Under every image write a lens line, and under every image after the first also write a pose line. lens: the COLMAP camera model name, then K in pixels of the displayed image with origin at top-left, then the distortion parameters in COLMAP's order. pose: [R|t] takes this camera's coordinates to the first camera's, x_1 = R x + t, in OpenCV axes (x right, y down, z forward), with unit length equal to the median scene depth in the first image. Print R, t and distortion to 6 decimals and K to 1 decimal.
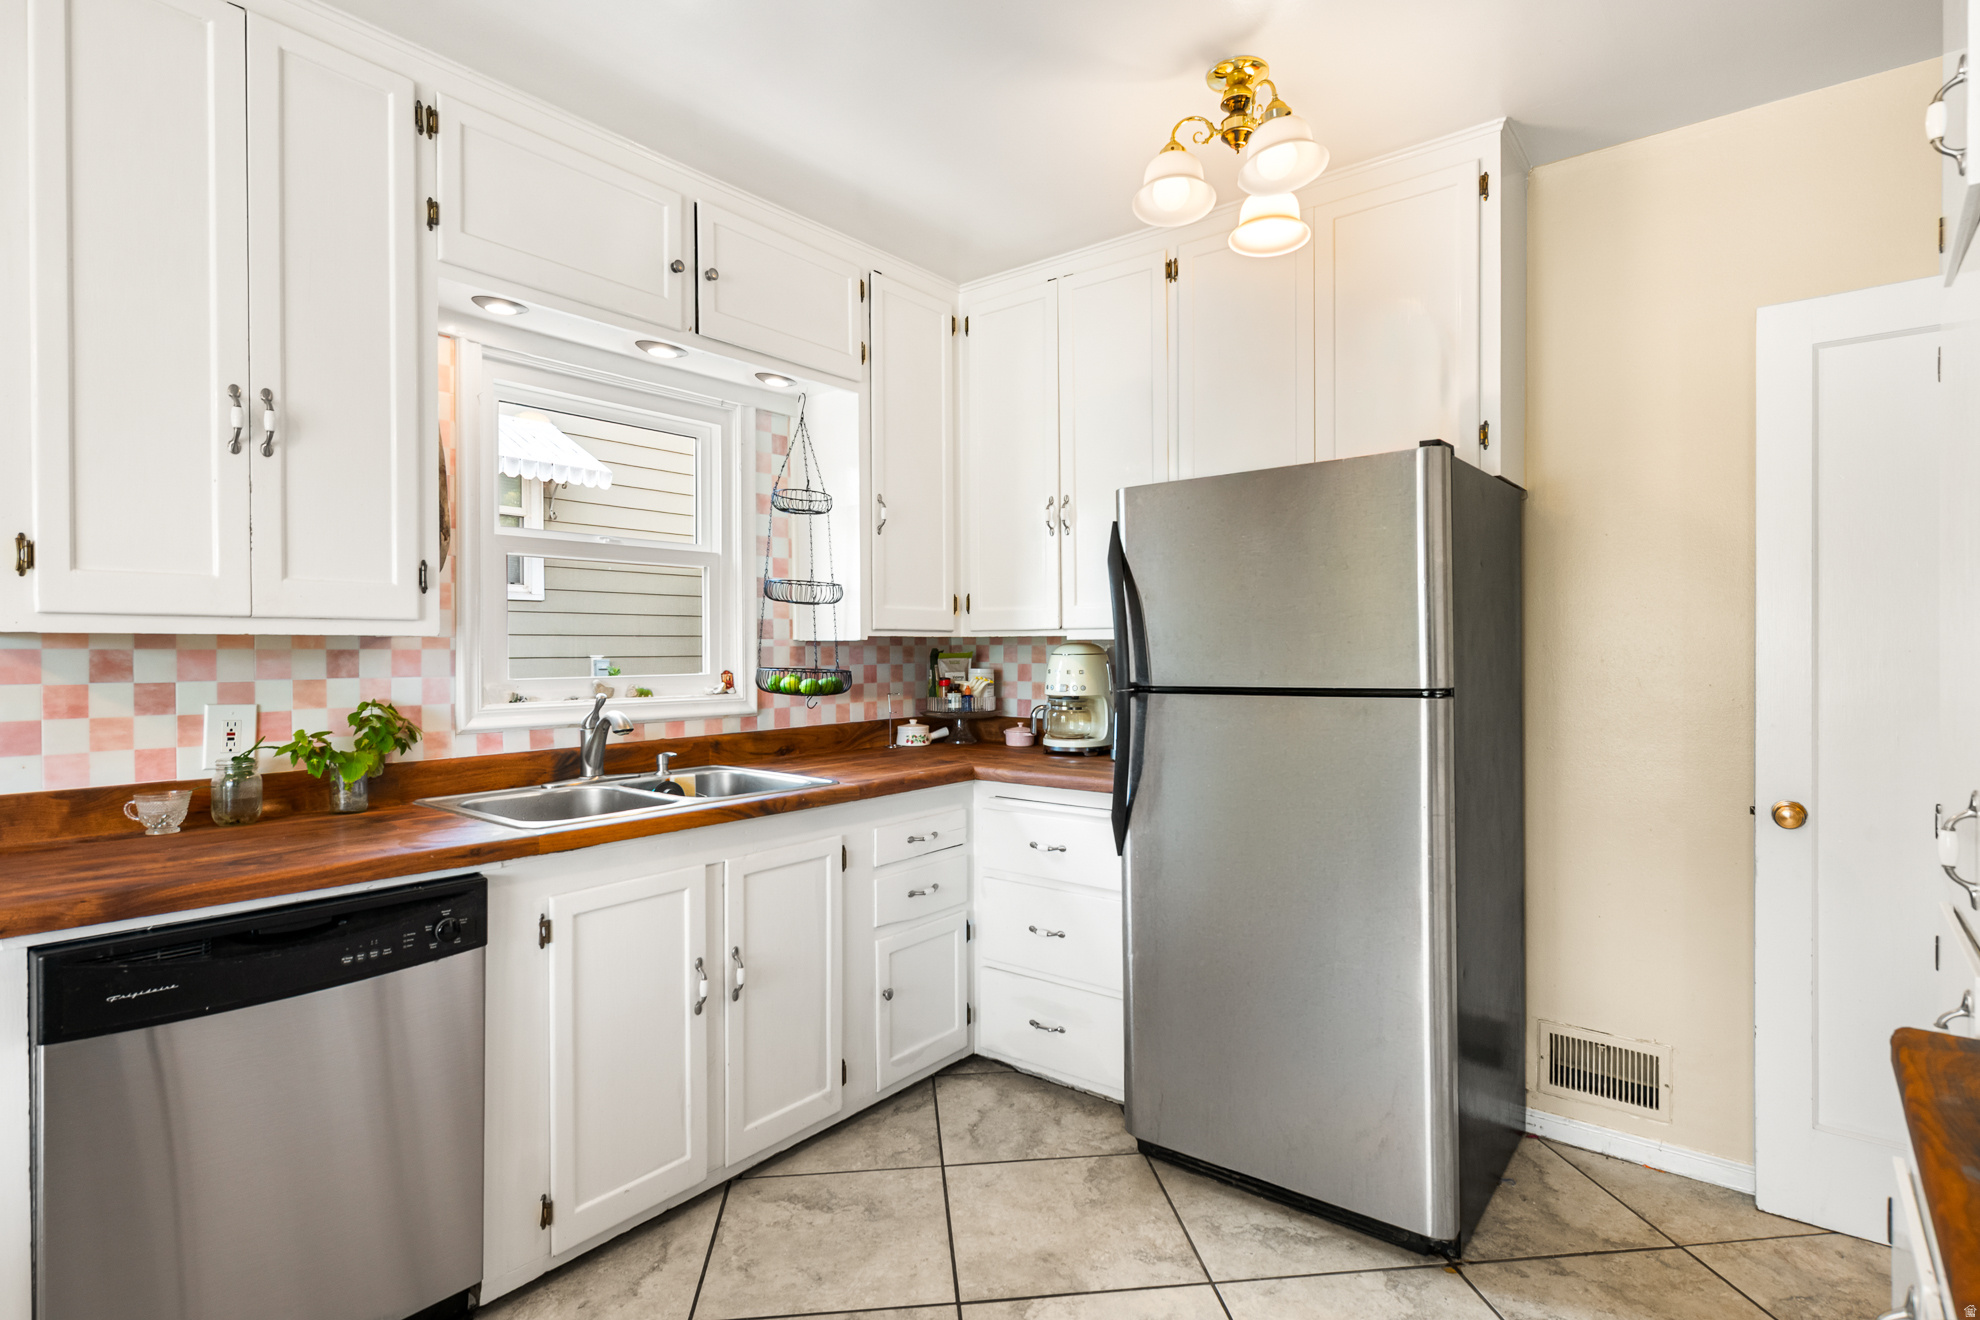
lens RADIAL K [[1003.1, 0, 996.3], [0, 1003.1, 657.6], [0, 0, 1]] dist [0.001736, 0.000369]
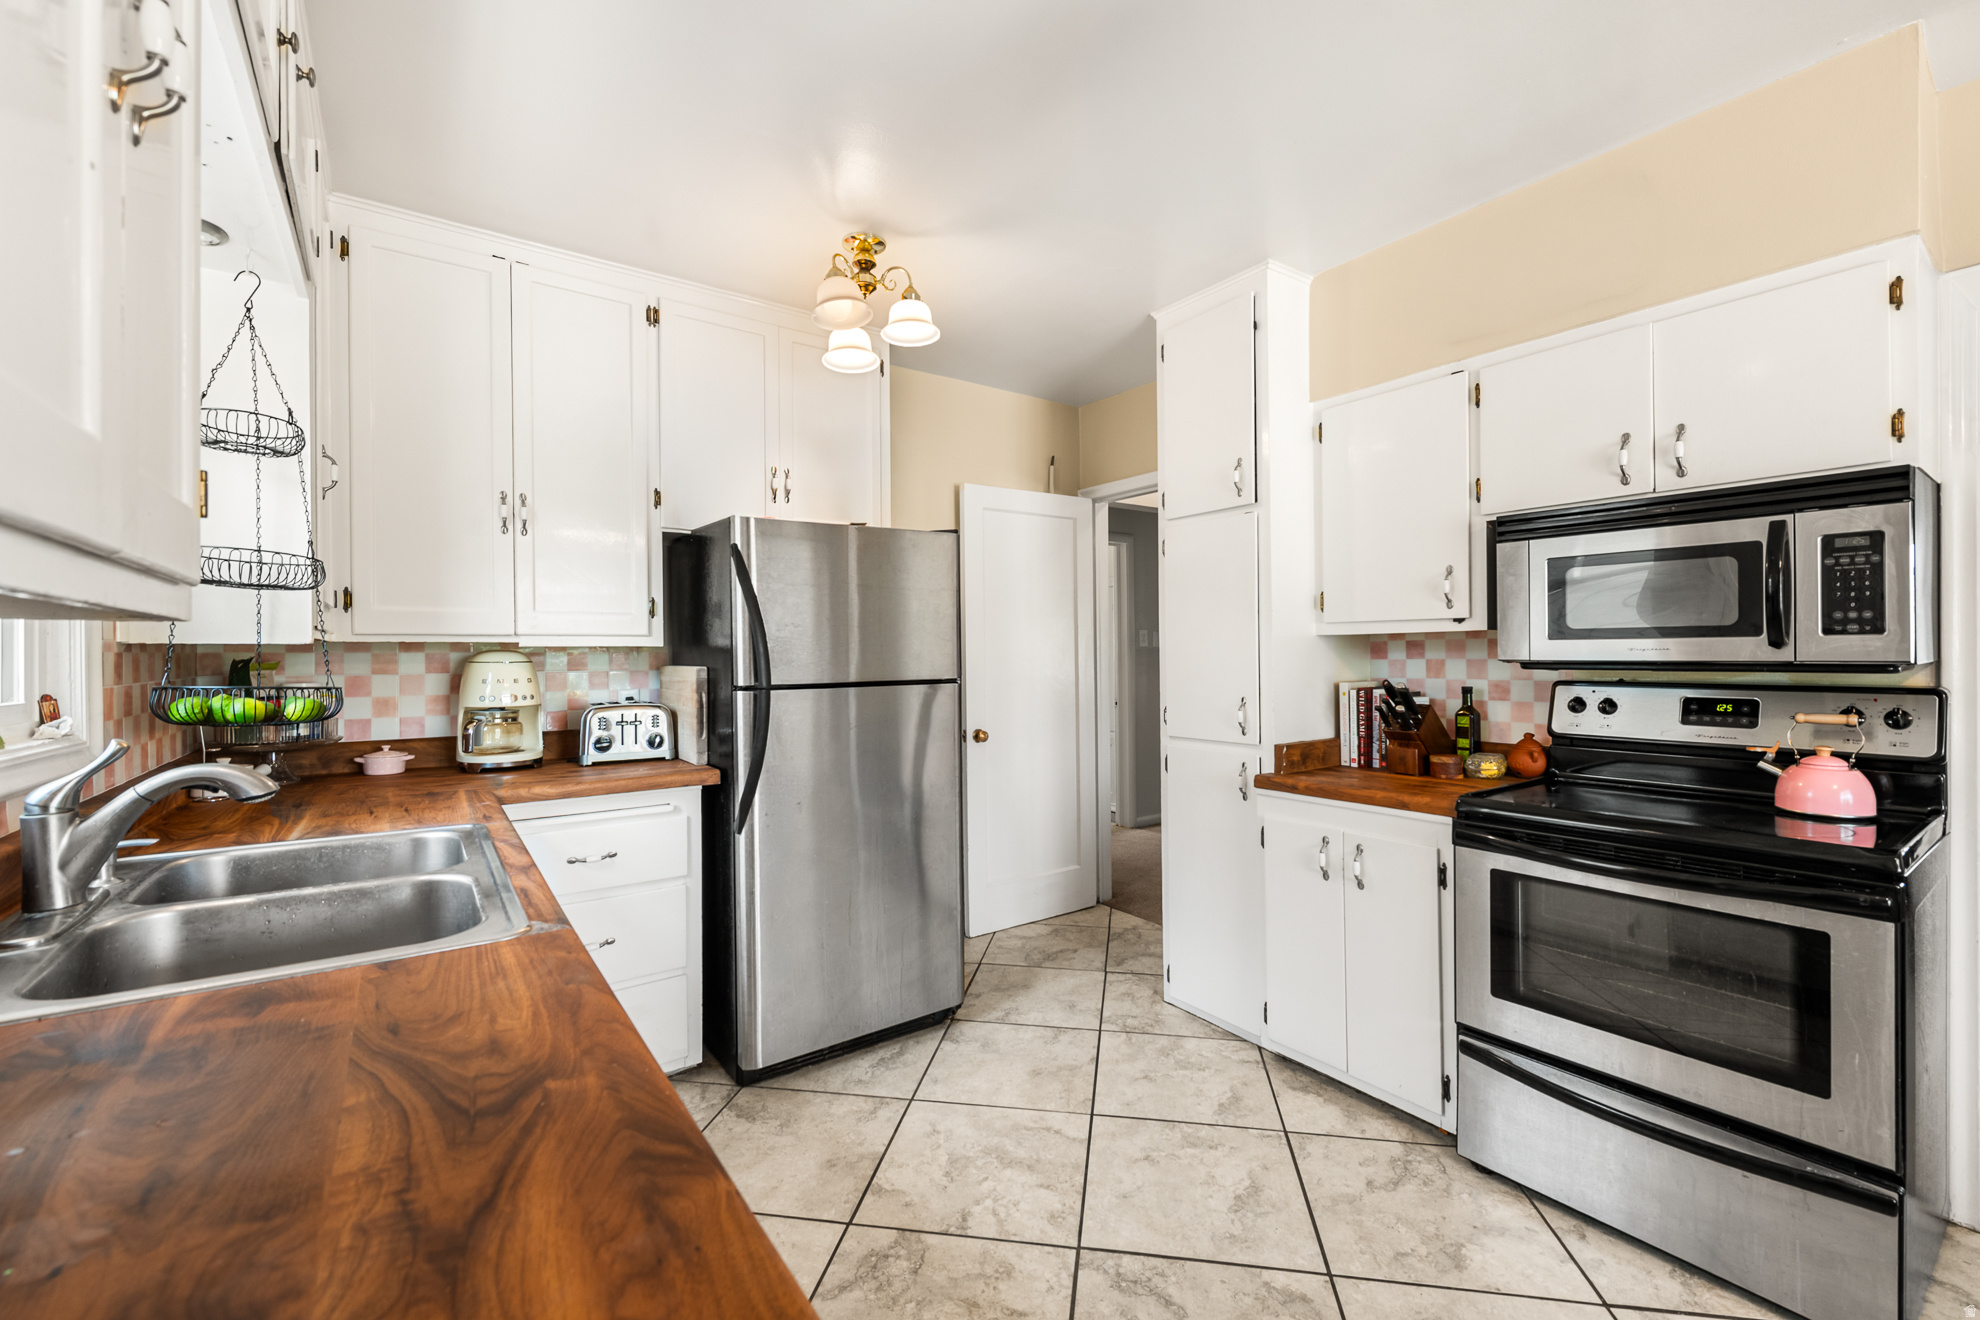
lens RADIAL K [[839.3, 0, 995.1], [0, 839.3, 656.6], [0, 0, 1]] dist [0.000182, -0.000047]
pose [[0.248088, -0.000501, 0.968737, -0.792285], [0.016045, 0.999865, -0.003592, 0.002204], [-0.968605, 0.016435, 0.248063, 0.507225]]
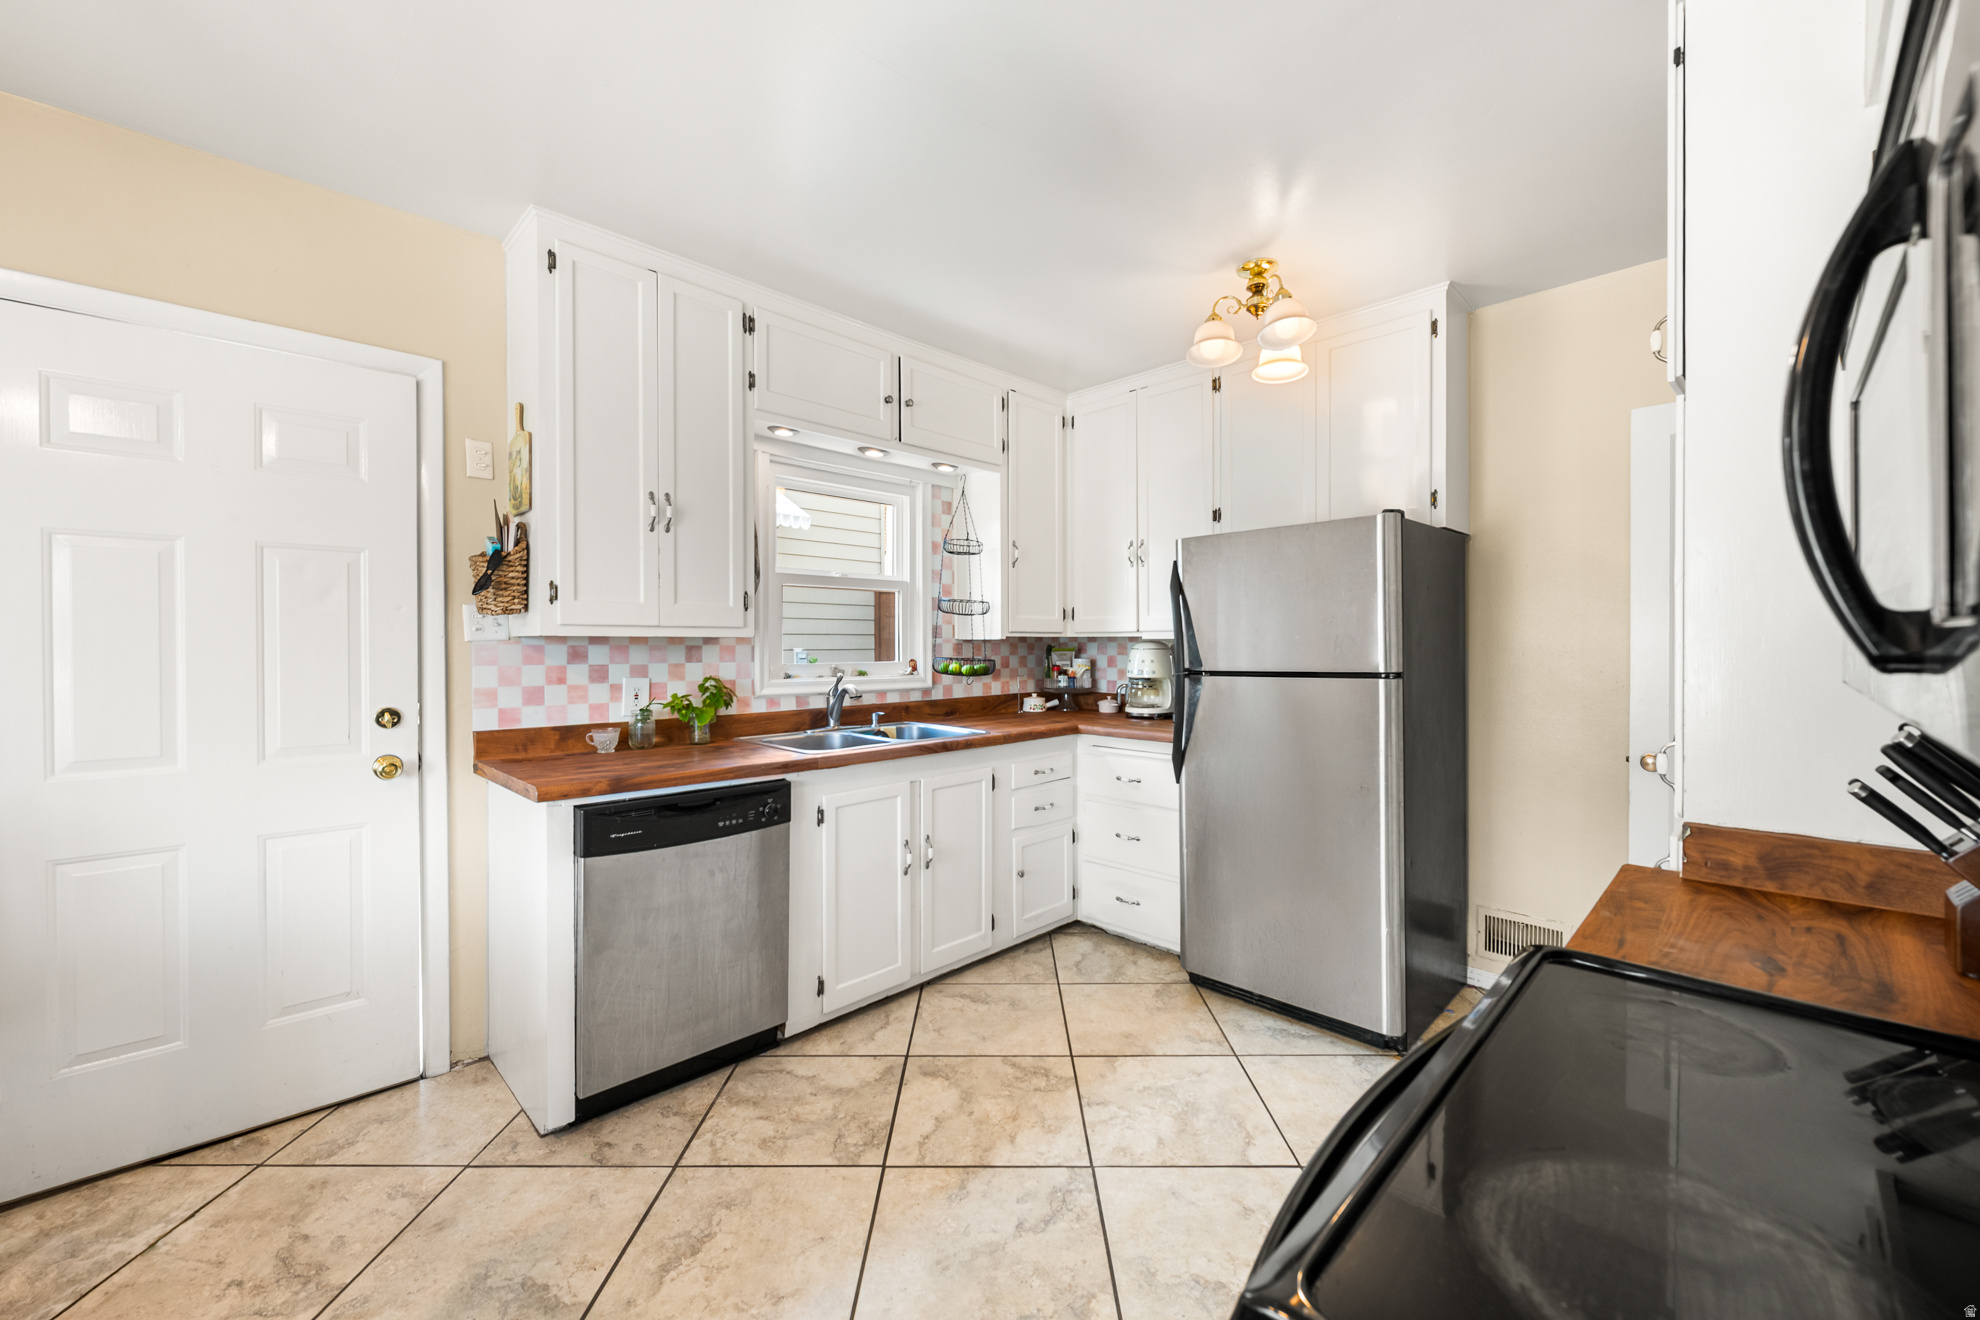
lens RADIAL K [[797.0, 0, 987.3], [0, 797.0, 653.4], [0, 0, 1]] dist [0.003686, -0.000179]
pose [[0.992600, 0.002871, -0.121400, -0.016100], [-0.002487, 0.999991, 0.003312, -0.000238], [0.121408, -0.002985, 0.992598, -0.232977]]
